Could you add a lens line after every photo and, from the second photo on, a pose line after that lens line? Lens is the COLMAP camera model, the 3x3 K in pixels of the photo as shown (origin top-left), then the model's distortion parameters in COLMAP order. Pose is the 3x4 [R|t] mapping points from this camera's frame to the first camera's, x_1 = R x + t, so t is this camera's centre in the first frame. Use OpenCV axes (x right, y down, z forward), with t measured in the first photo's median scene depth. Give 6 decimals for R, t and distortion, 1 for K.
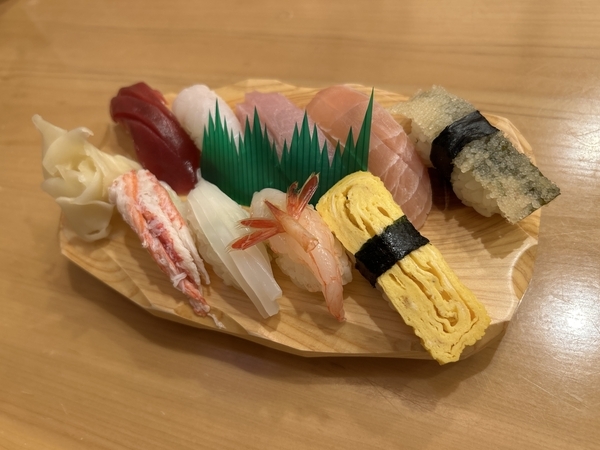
lens RADIAL K [[461.9, 0, 297.1], [0, 461.9, 229.4], [0, 0, 1]] dist [0.013319, -0.037987]
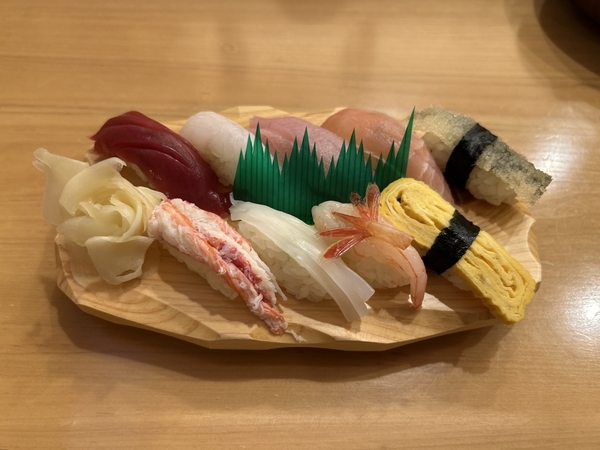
lens RADIAL K [[461.9, 0, 297.1], [0, 461.9, 229.4], [0, 0, 1]] dist [0.013319, -0.037987]
pose [[0.919820, -0.119857, 0.373584, -0.535944], [0.142771, 0.989166, -0.034168, 0.001860], [-0.365441, 0.084765, 0.926967, 0.039250]]
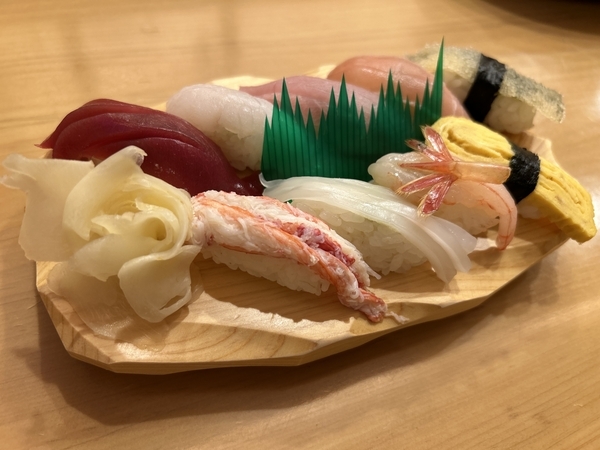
lens RADIAL K [[463.4, 0, 300.0], [0, 463.4, 225.0], [0, 0, 1]] dist [-0.014533, -0.009122]
pose [[0.721592, -0.309067, 0.619502, -0.797402], [0.379382, 0.925033, 0.019593, -0.043759], [-0.579115, 0.220890, 0.784751, 0.407312]]
